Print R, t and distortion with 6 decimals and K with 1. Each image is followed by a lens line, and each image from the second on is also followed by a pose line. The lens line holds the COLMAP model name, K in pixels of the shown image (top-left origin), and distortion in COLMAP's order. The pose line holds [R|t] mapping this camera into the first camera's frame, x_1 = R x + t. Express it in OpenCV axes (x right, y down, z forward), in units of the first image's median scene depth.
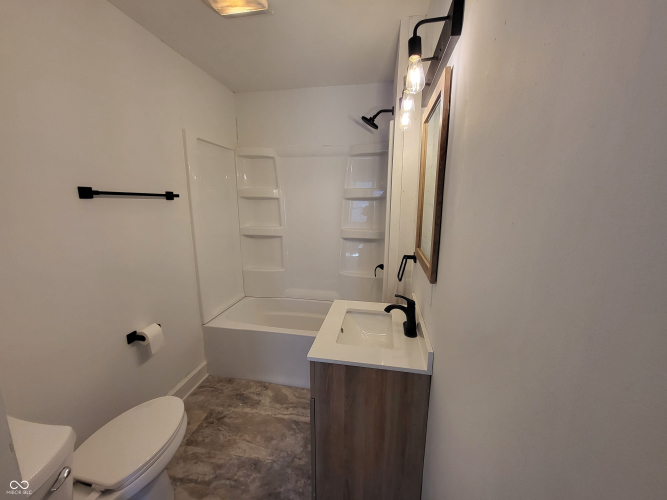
lens RADIAL K [[264.5, 0, 332.8], [0, 264.5, 249.8], [0, 0, 1]] dist [0.008920, -0.000493]
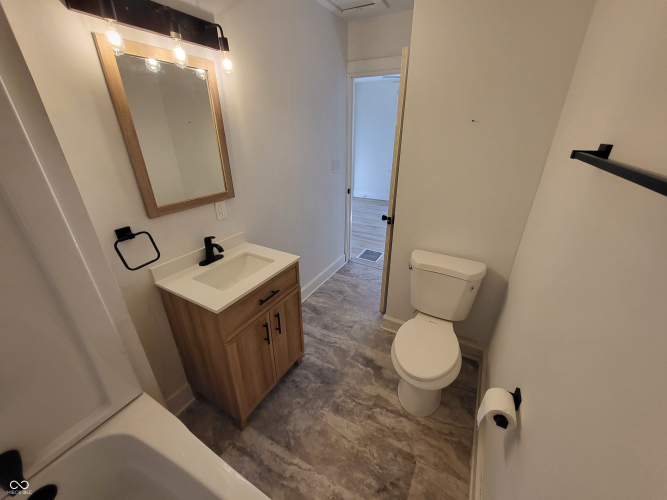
lens RADIAL K [[264.5, 0, 332.8], [0, 264.5, 249.7], [0, 0, 1]] dist [0.008920, -0.000493]
pose [[-0.947180, -0.138016, 0.289486, -0.468941], [0.057972, 0.814105, 0.577816, -0.332616], [-0.315420, 0.564078, -0.763103, 1.388342]]
